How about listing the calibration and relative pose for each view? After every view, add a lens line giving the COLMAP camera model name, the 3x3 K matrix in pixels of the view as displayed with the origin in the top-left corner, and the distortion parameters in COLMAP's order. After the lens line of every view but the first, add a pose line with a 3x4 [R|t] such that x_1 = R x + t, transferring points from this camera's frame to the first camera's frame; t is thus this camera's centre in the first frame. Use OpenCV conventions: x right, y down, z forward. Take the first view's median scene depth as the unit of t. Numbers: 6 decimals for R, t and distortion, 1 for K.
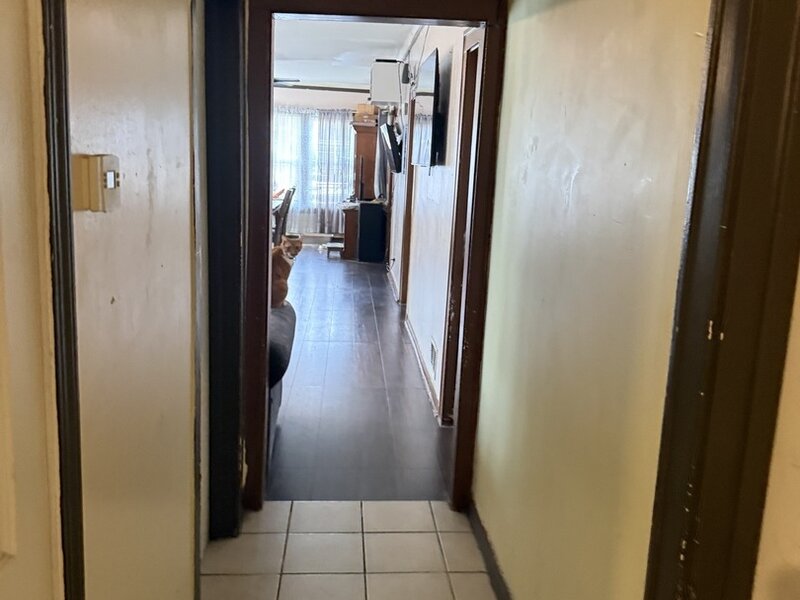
lens RADIAL K [[736.8, 0, 400.0], [0, 736.8, 300.0], [0, 0, 1]] dist [0.004731, 0.001491]
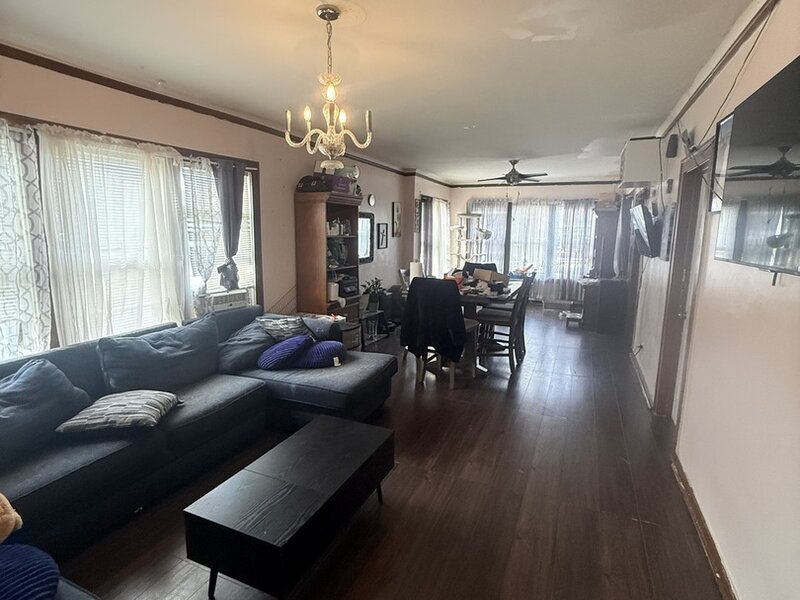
lens RADIAL K [[423.1, 0, 400.0], [0, 423.1, 300.0], [0, 0, 1]] dist [0.002333, -0.000059]
pose [[0.887659, 0.039755, -0.458783, -0.023959], [-0.058031, 0.997981, -0.025801, -0.058042], [0.456831, 0.049526, 0.888174, 0.256587]]
